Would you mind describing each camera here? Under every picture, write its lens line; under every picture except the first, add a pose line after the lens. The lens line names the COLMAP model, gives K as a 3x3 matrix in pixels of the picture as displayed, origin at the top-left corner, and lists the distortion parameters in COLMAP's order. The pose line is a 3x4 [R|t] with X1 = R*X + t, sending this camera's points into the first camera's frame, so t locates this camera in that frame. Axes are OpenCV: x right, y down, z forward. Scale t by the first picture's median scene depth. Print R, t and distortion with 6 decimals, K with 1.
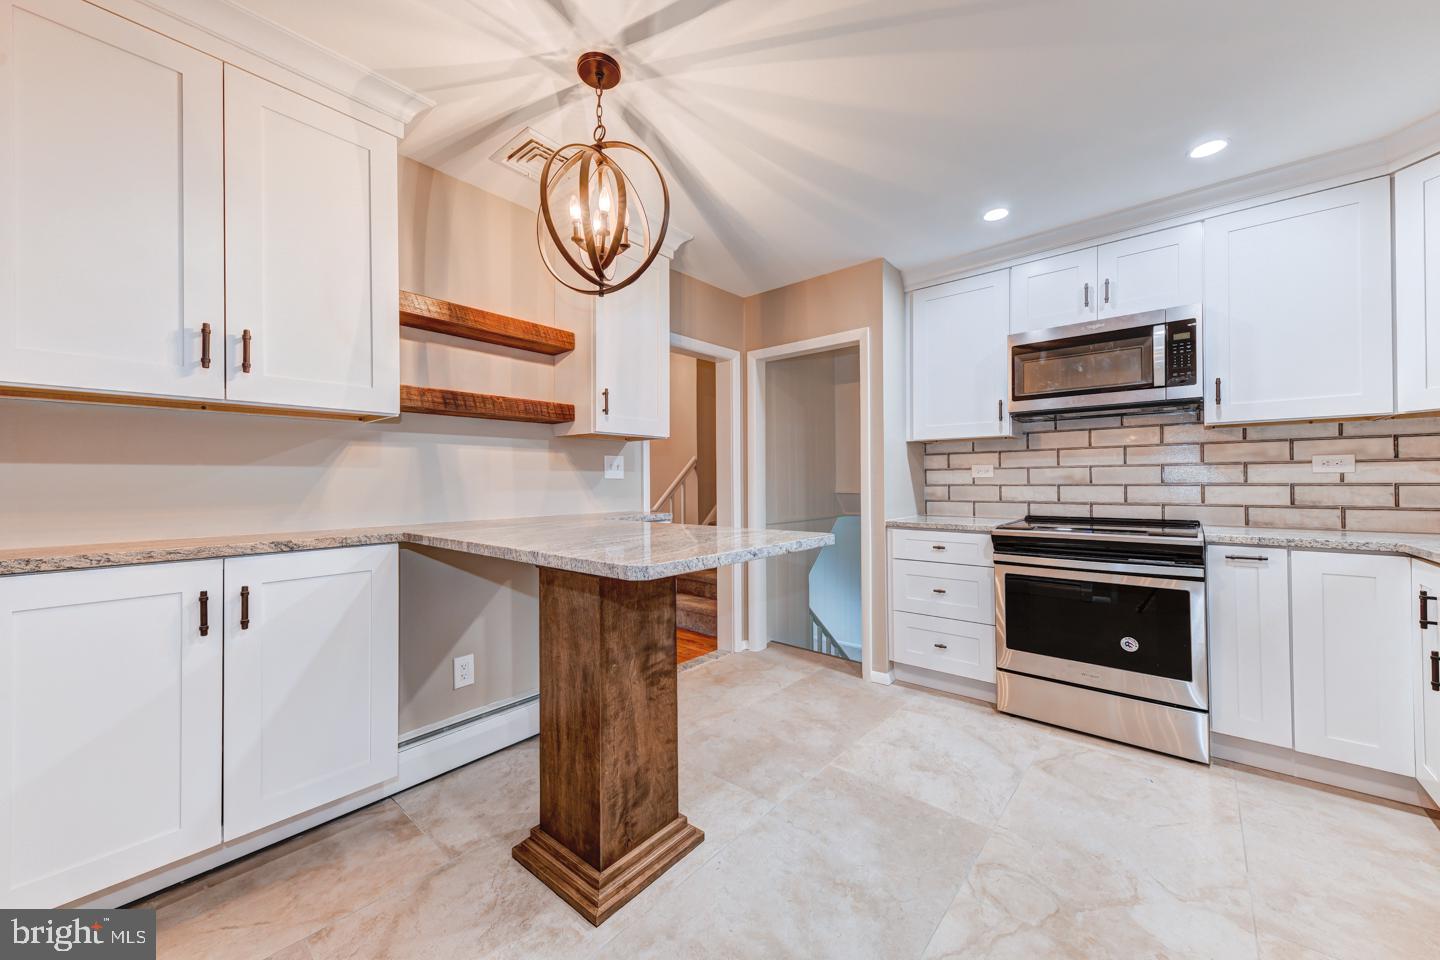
lens RADIAL K [[535.4, 0, 729.1], [0, 535.4, 477.2], [0, 0, 1]] dist [0.018655, 0.000598]
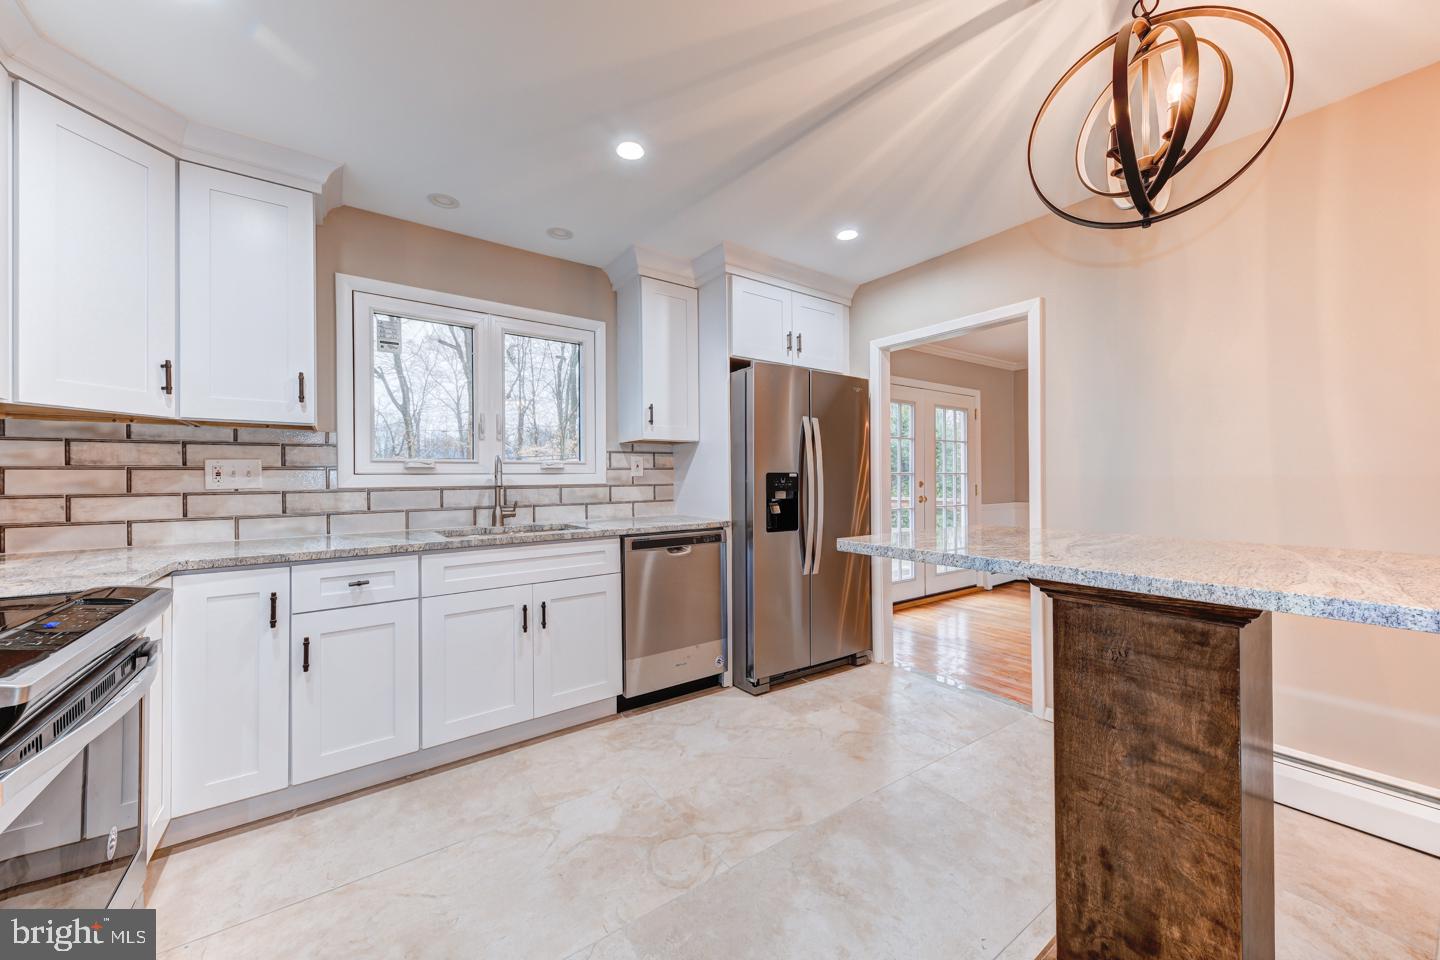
lens RADIAL K [[535.4, 0, 733.3], [0, 535.4, 479.0], [0, 0, 1]] dist [0.018655, 0.000598]
pose [[-0.975204, 0.013965, 0.220868, 0.096907], [0.011602, 0.999861, -0.011992, 0.006590], [-0.221004, -0.009132, -0.975230, 1.157016]]
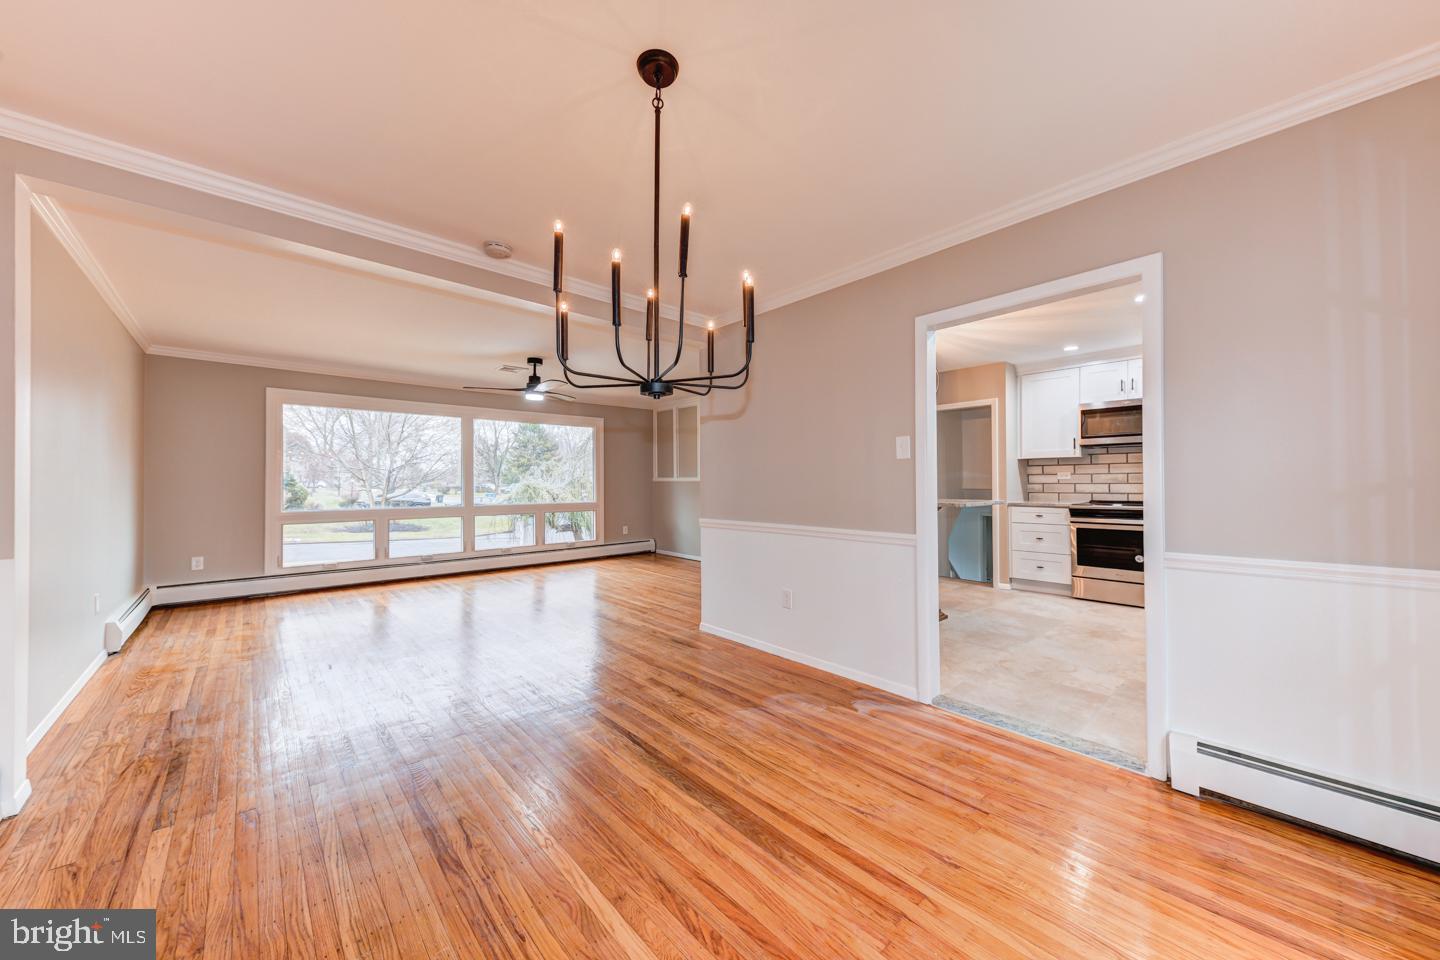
lens RADIAL K [[532.4, 0, 716.0], [0, 532.4, 474.6], [0, 0, 1]] dist [0.026366, -0.002531]
pose [[0.991331, 0.001789, -0.131374, -0.523093], [-0.002479, 0.999984, -0.005082, -0.002814], [0.131363, 0.005364, 0.991320, -1.097568]]
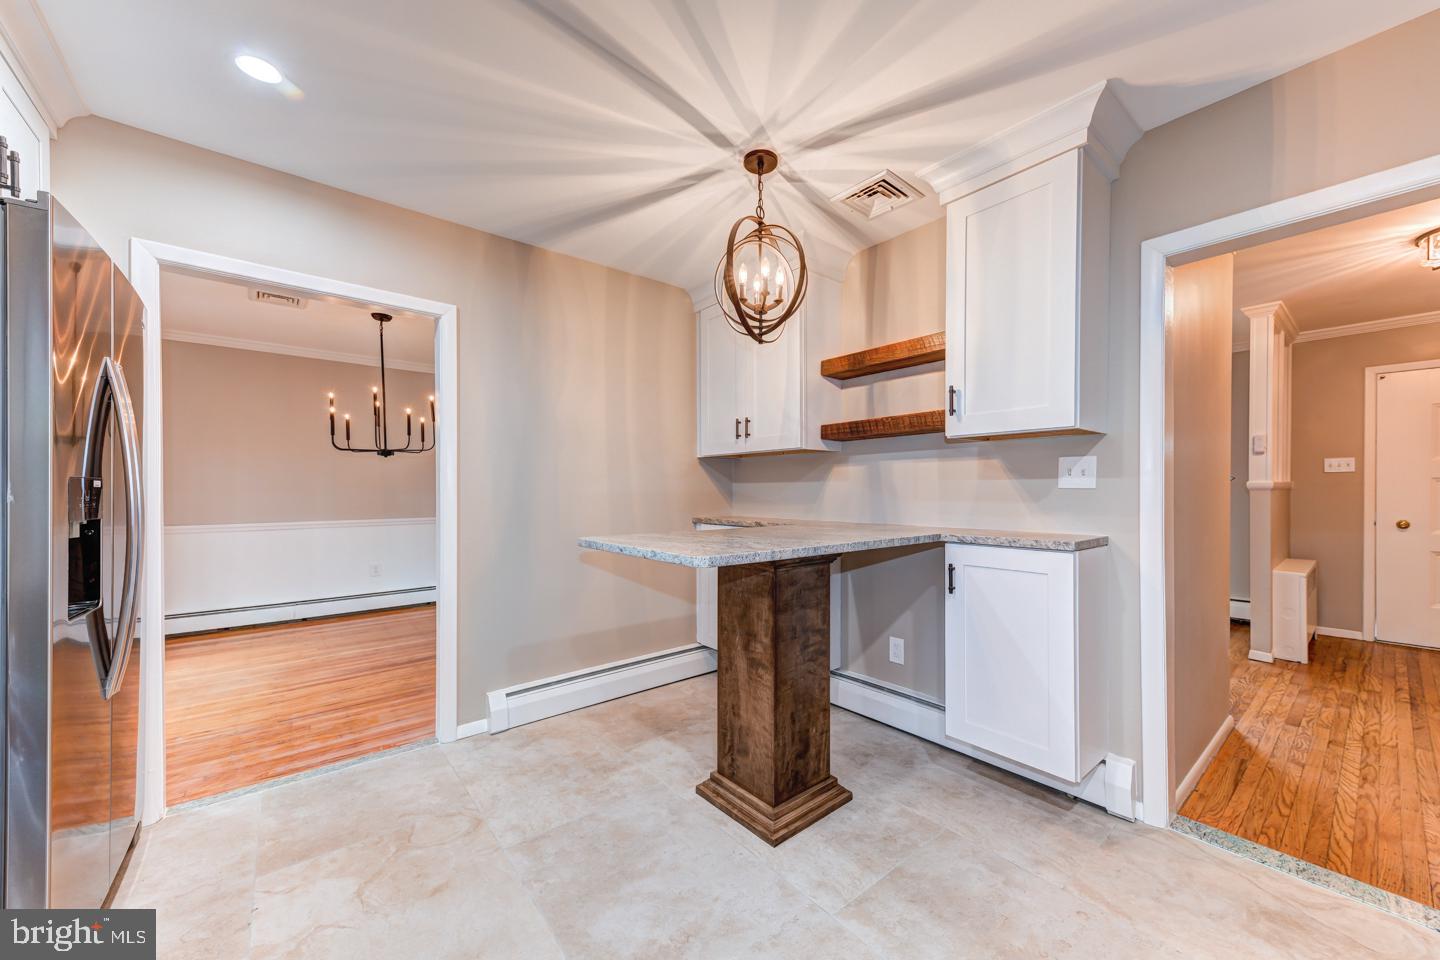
lens RADIAL K [[532.4, 0, 726.8], [0, 532.4, 492.4], [0, 0, 1]] dist [0.026366, -0.002531]
pose [[-0.177584, 0.010168, -0.984053, 0.622287], [0.011256, 0.999902, 0.008300, -0.003086], [0.984041, -0.009603, -0.177681, 0.713135]]
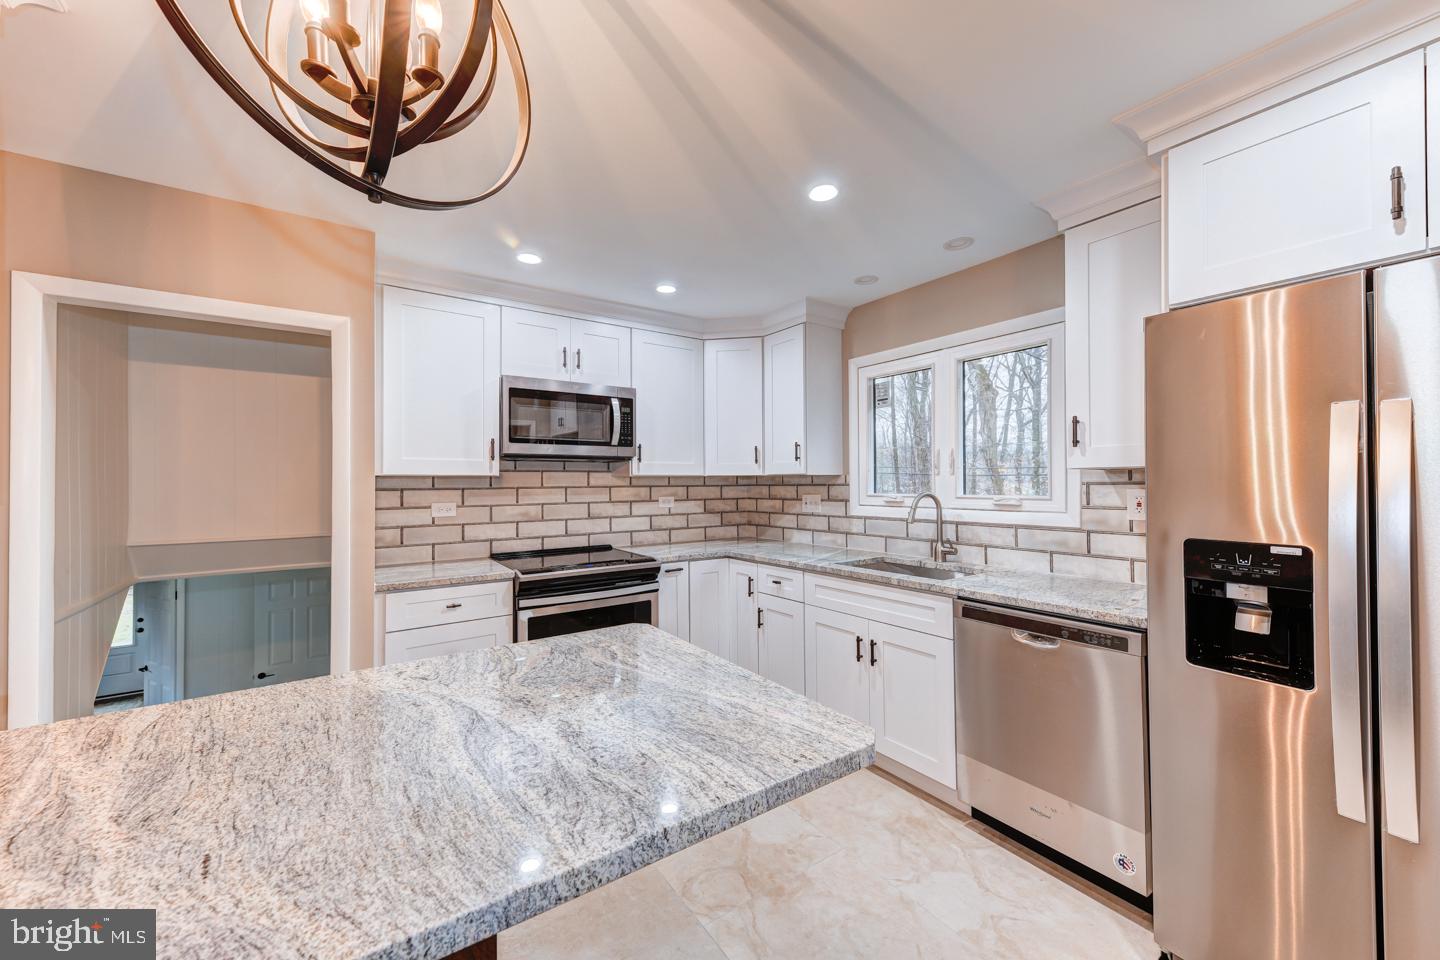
lens RADIAL K [[535.4, 0, 706.3], [0, 535.4, 483.5], [0, 0, 1]] dist [0.018655, 0.000598]
pose [[0.257361, 0.003138, 0.966310, -0.351100], [-0.004659, 0.999987, -0.002007, -0.067290], [-0.966304, -0.003986, 0.257372, 0.411007]]
